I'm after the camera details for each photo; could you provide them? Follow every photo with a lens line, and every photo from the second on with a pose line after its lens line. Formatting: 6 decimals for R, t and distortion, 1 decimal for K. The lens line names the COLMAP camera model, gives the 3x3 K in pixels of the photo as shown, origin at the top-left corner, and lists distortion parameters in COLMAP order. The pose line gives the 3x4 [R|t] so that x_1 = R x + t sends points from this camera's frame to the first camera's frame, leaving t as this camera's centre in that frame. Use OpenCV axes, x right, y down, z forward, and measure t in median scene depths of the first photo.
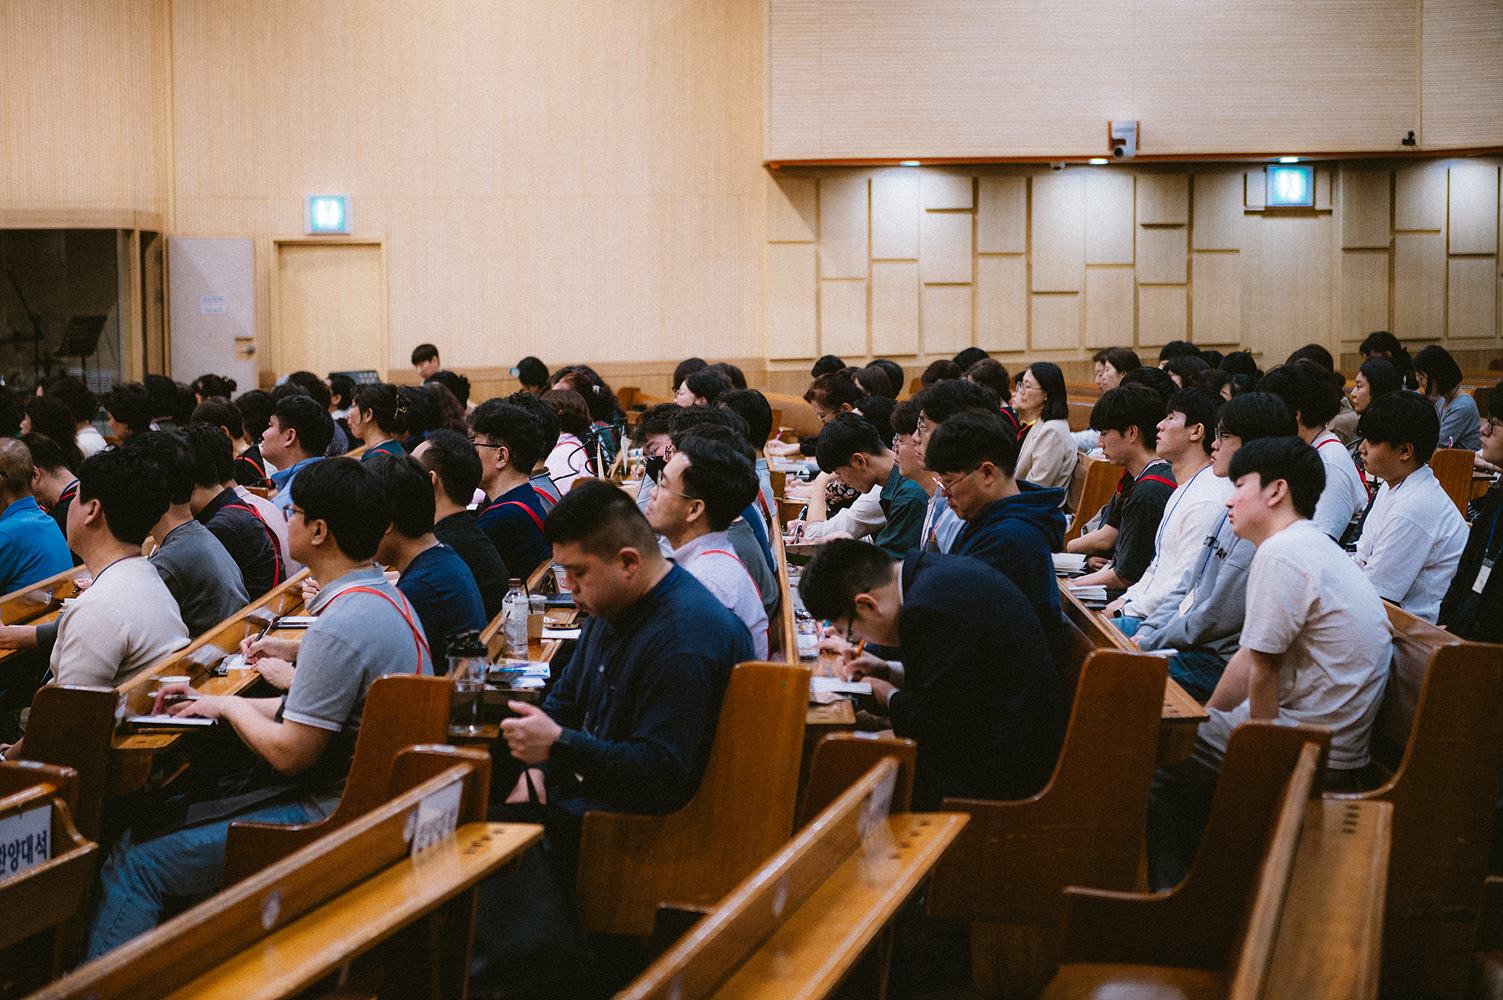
lens RADIAL K [[2928.8, 0, 751.5], [0, 2928.8, 500.0], [0, 0, 1]] dist [-0.075679, 0.420566]
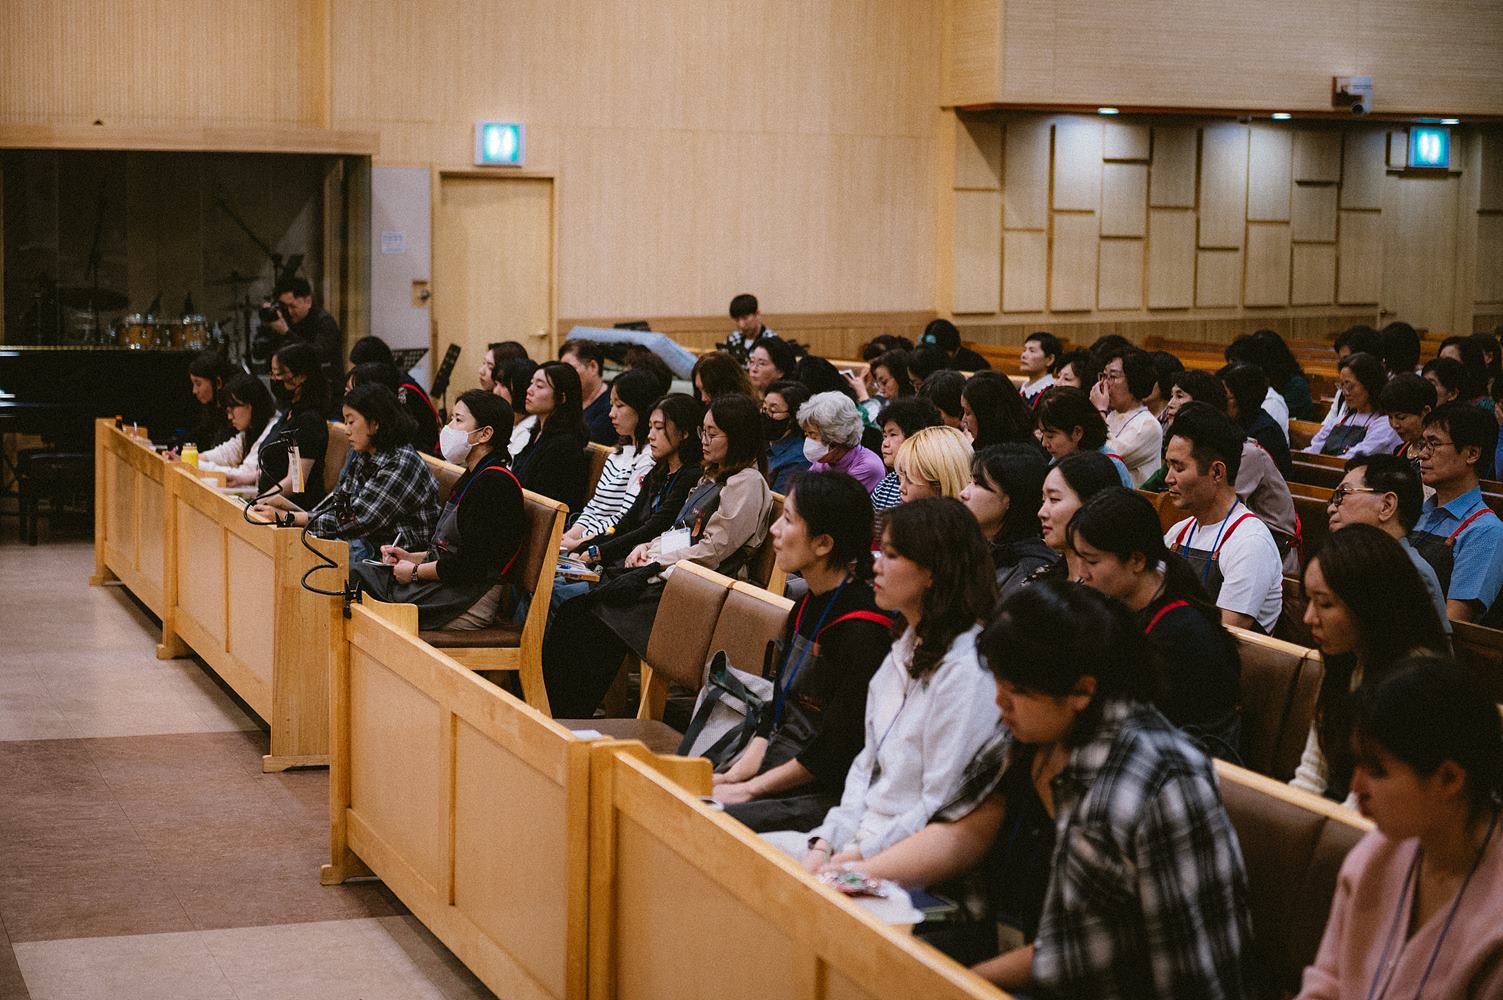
lens RADIAL K [[2928.8, 0, 751.5], [0, 2928.8, 500.0], [0, 0, 1]] dist [-0.075679, 0.420566]
pose [[0.946158, -0.007181, 0.323624, -0.629117], [-0.000122, 0.999746, 0.022538, -0.016012], [-0.323704, -0.021364, 0.945917, 0.222335]]
